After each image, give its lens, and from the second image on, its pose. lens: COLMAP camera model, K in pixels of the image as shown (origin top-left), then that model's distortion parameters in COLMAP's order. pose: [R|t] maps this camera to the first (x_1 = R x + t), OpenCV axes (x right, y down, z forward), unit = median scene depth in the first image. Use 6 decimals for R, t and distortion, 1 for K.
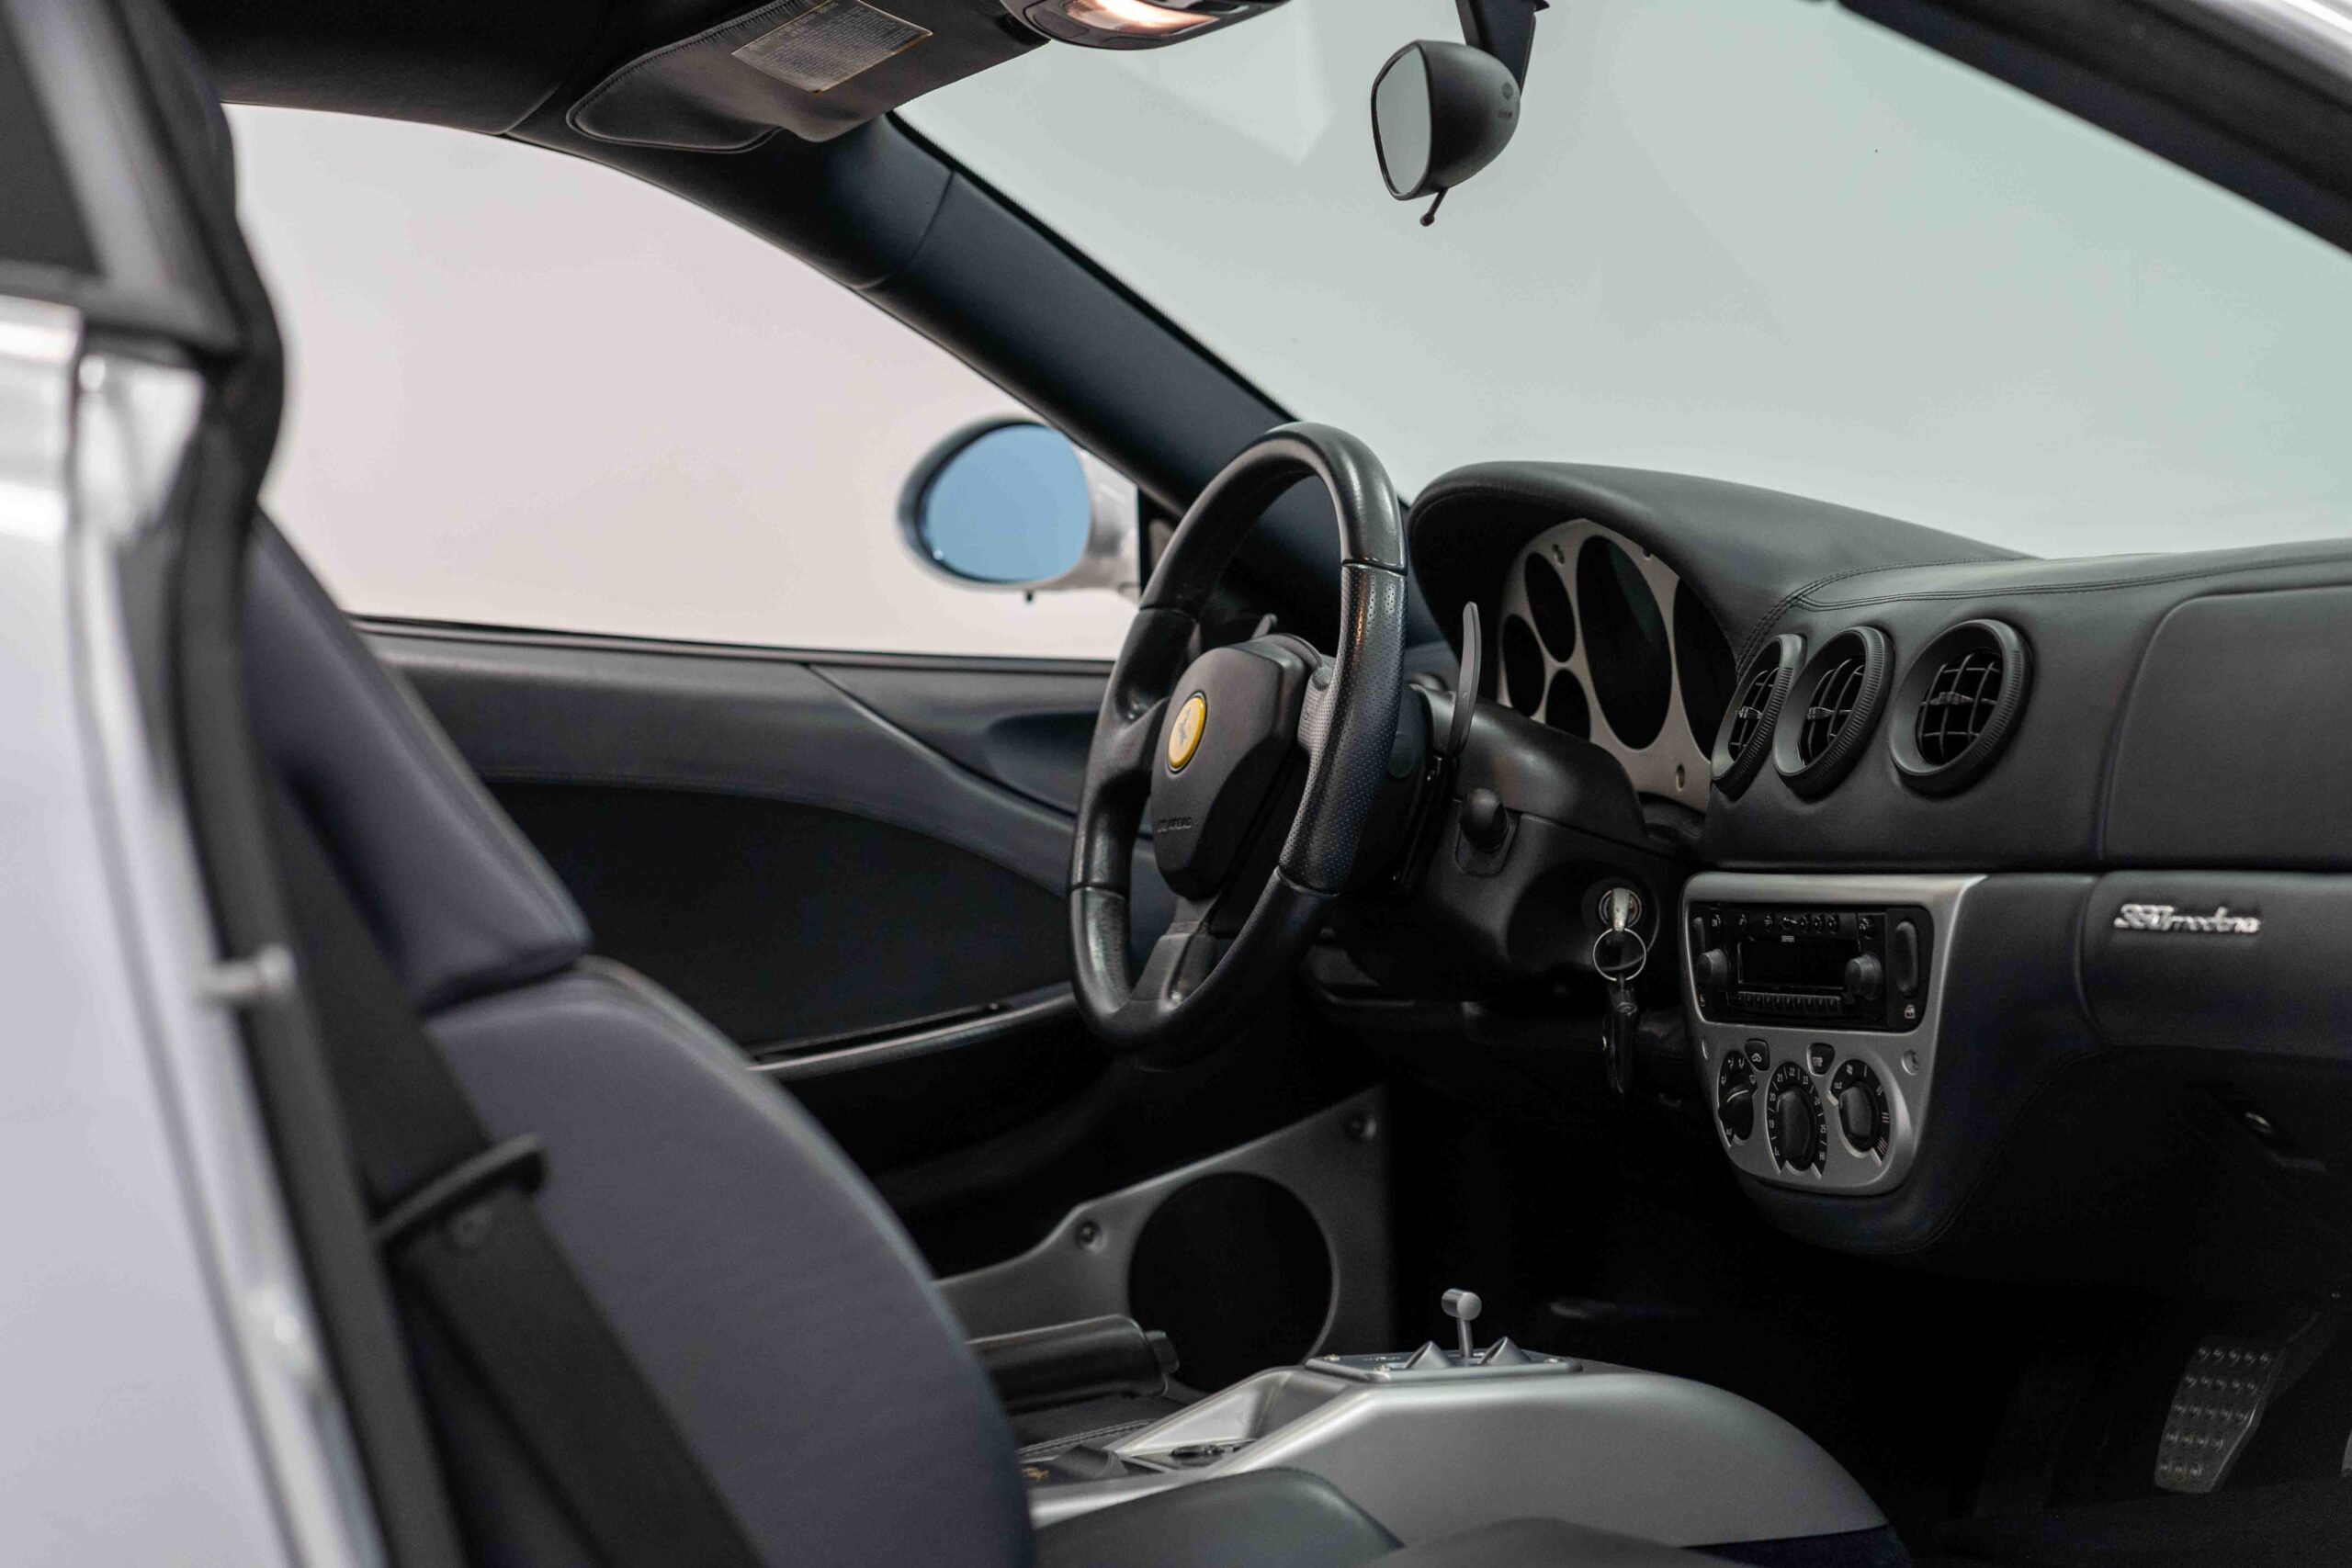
lens RADIAL K [[5761.3, 0, 1176.0], [0, 5761.3, 784.0], [0, 0, 1]] dist [0.028288, -0.022865]
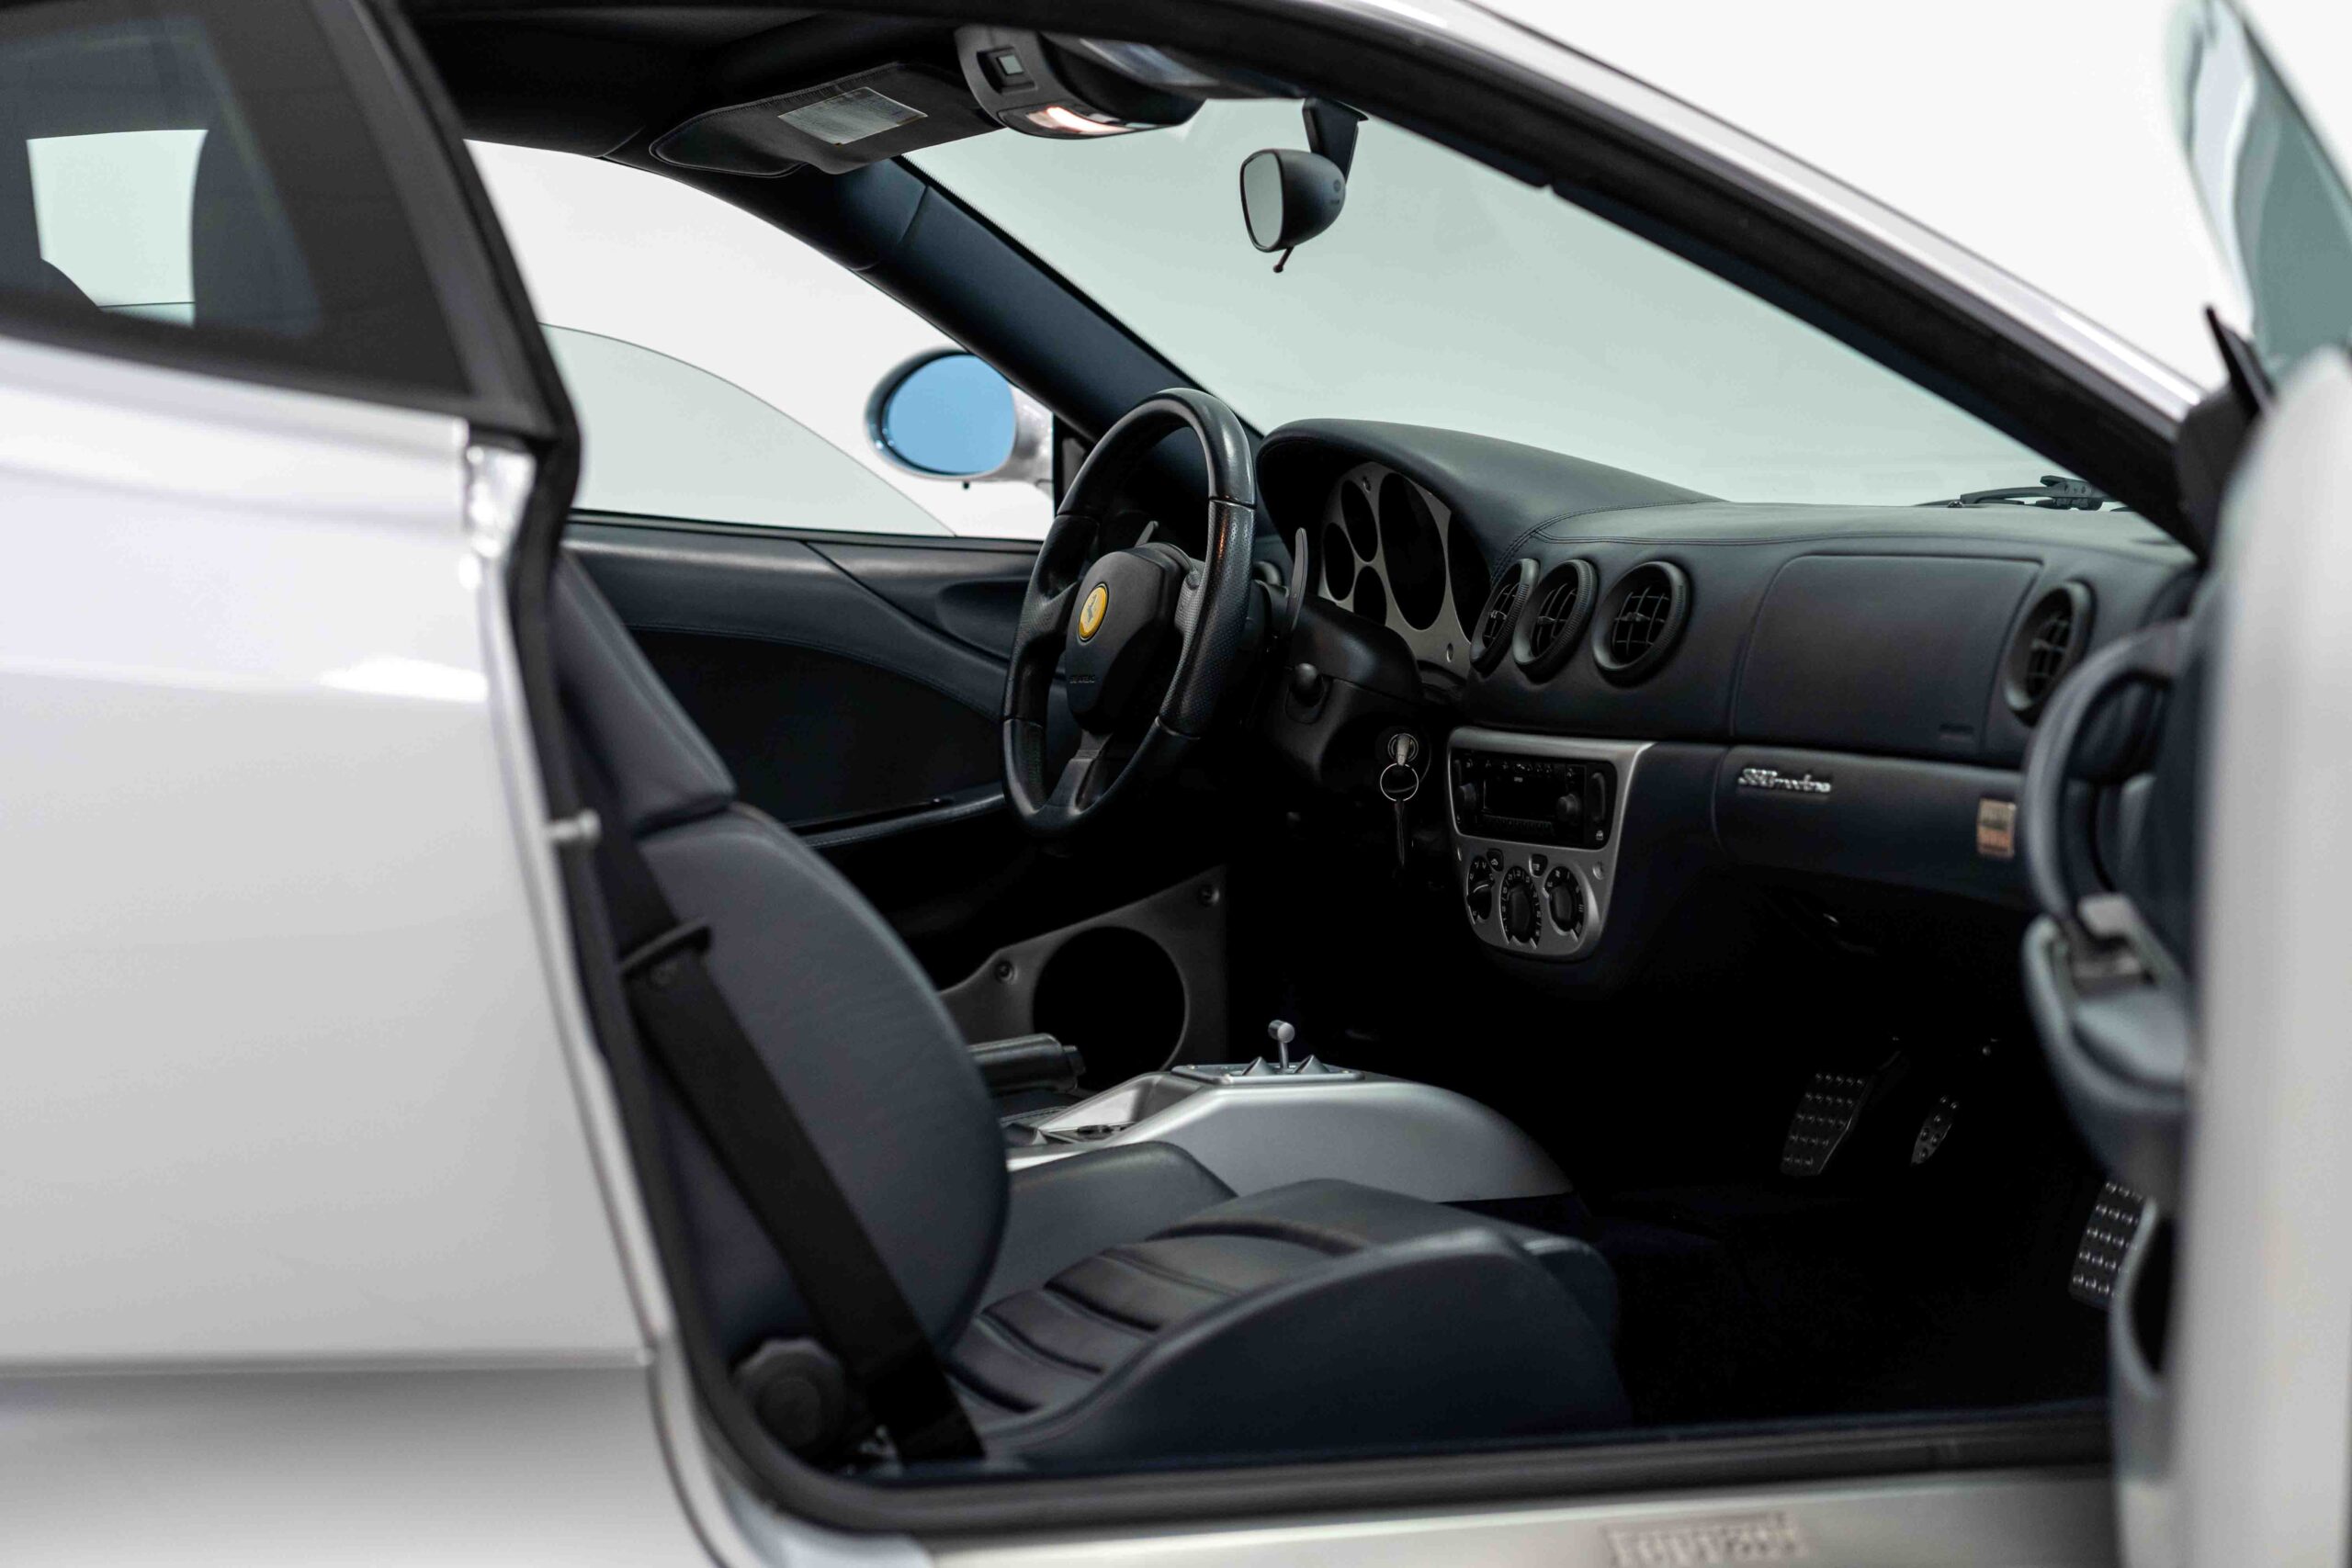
lens RADIAL K [[5761.3, 0, 1176.0], [0, 5761.3, 784.0], [0, 0, 1]] dist [0.028288, -0.022865]
pose [[0.999199, 0.024123, 0.031916, -0.022811], [-0.025716, 0.998394, 0.050480, -0.040626], [-0.030647, -0.051260, 0.998215, -0.404633]]
